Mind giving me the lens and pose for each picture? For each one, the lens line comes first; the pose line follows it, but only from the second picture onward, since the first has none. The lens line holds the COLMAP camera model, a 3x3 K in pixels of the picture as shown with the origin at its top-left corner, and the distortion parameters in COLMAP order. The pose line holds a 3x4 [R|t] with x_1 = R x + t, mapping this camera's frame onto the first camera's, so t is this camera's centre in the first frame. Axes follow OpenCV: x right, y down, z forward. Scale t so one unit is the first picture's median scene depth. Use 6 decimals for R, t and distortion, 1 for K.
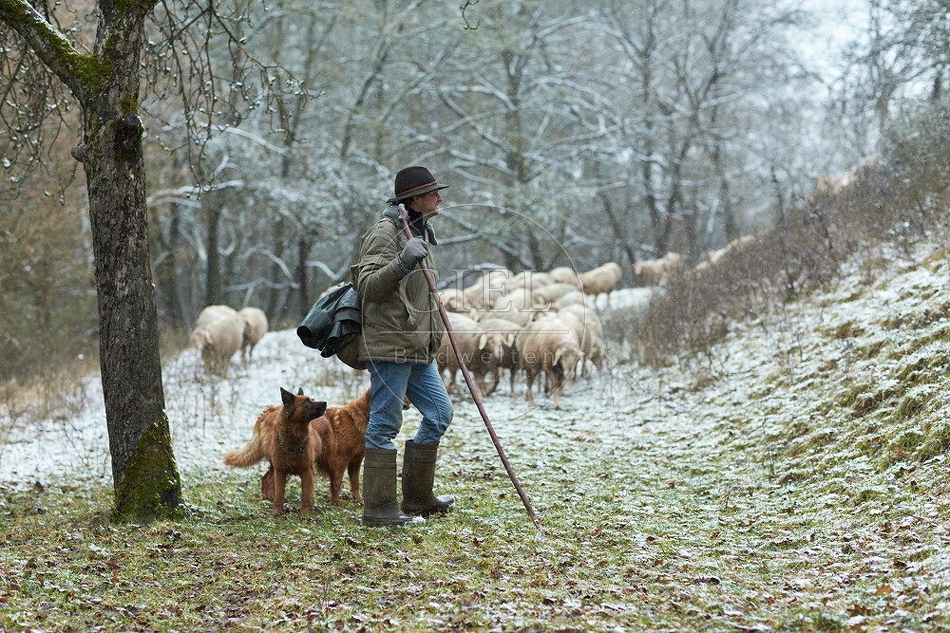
lens RADIAL K [[2207.1, 0, 475.4], [0, 2207.1, 316.2], [0, 0, 1]] dist [-0.107722, 0.000000]
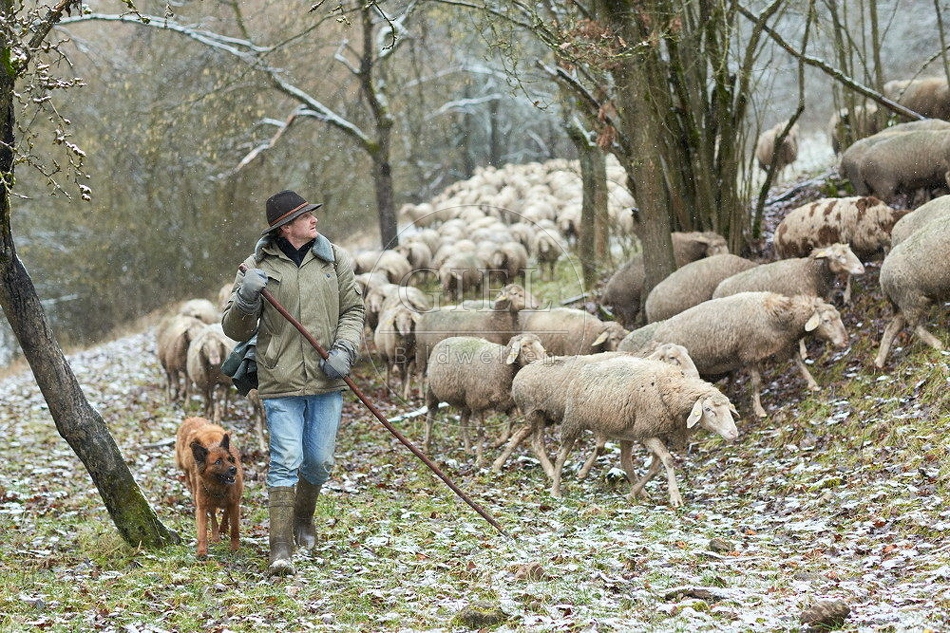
lens RADIAL K [[2207.1, 0, 474.9], [0, 2207.1, 318.2], [0, 0, 1]] dist [-0.107722, 0.000000]
pose [[0.986379, -0.023235, -0.162841, 0.115660], [0.037072, 0.995905, 0.082458, -0.029015], [0.160258, -0.087372, 0.983201, -0.512447]]
